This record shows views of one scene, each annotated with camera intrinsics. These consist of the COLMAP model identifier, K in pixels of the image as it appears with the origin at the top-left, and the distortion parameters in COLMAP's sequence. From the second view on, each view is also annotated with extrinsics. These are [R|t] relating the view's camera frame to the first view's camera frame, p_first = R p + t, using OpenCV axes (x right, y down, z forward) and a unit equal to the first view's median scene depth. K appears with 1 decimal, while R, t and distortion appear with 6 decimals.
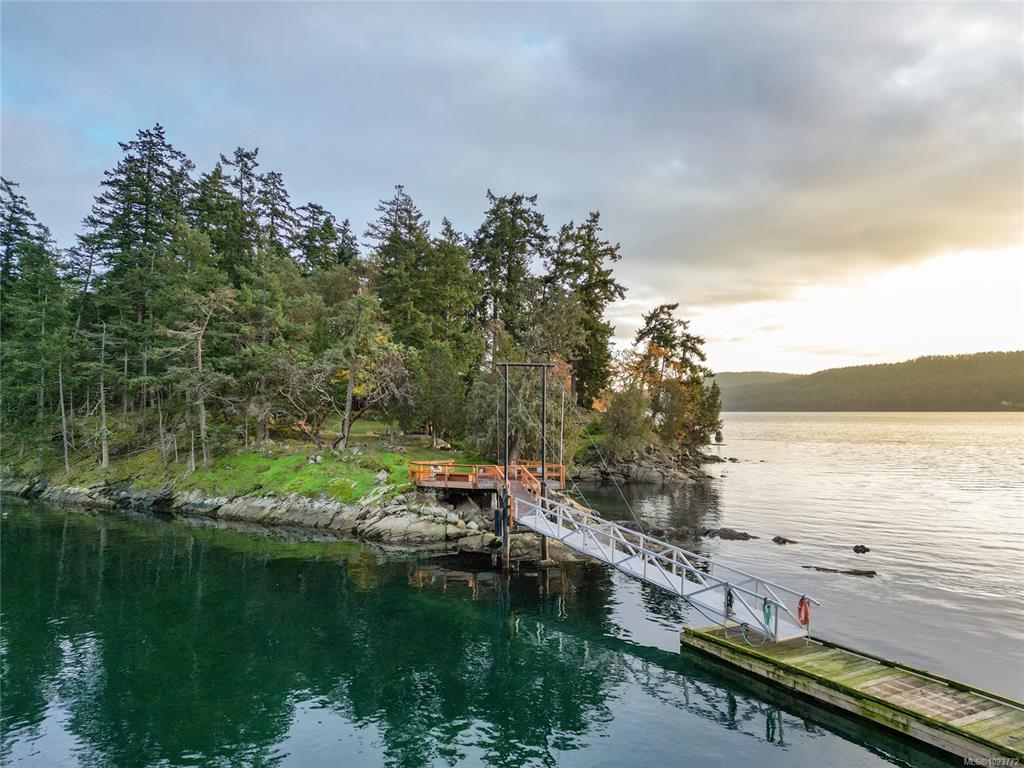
lens RADIAL K [[708.8, 0, 513.1], [0, 708.8, 383.4], [0, 0, 1]] dist [0.108226, -0.113189]
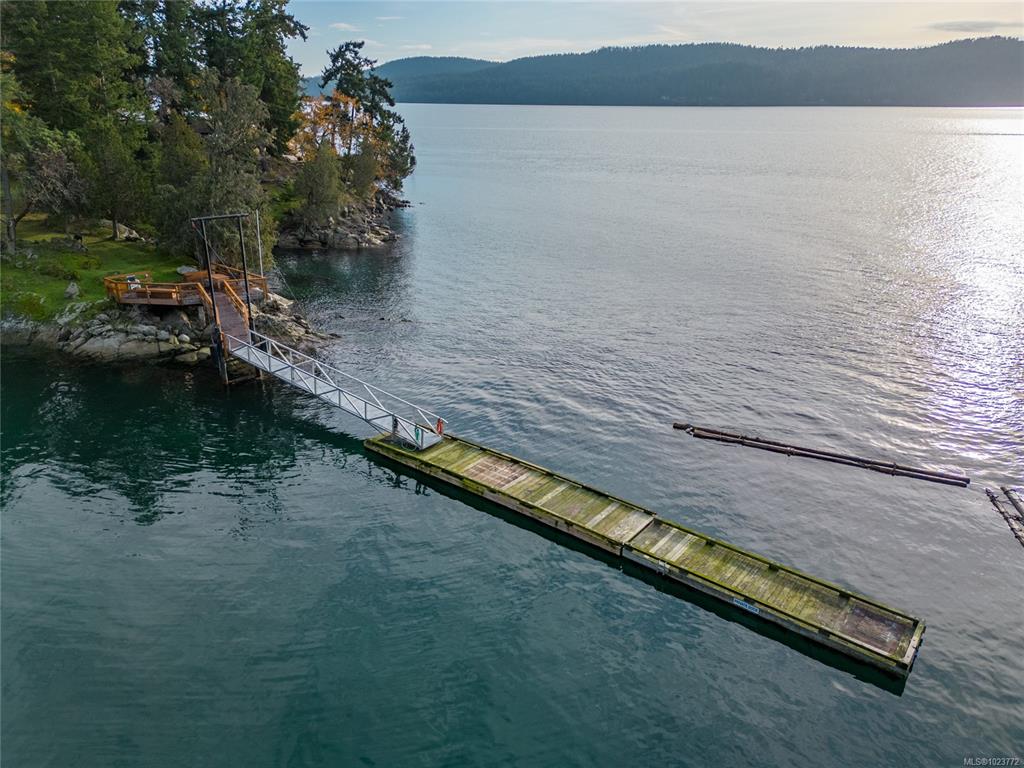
lens RADIAL K [[708.8, 0, 513.1], [0, 708.8, 383.4], [0, 0, 1]] dist [0.108226, -0.113189]
pose [[0.920082, -0.128091, 0.370191, -0.007917], [-0.031485, 0.917788, 0.395820, -0.160659], [-0.390458, -0.375843, 0.840407, -0.143627]]
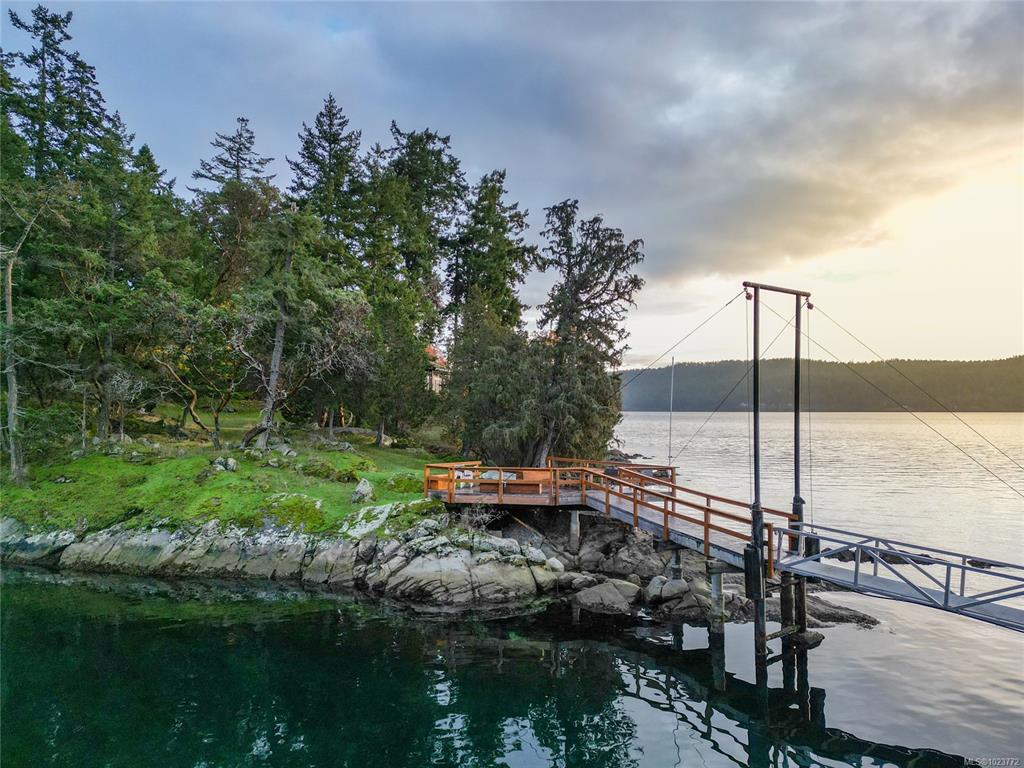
lens RADIAL K [[717.5, 0, 514.8], [0, 717.5, 377.9], [0, 0, 1]] dist [0.061839, -0.031843]
pose [[0.957829, 0.016940, 0.286838, -0.222917], [-0.014790, 0.999844, -0.009662, 0.033972], [-0.286957, 0.005012, 0.957930, 0.324367]]
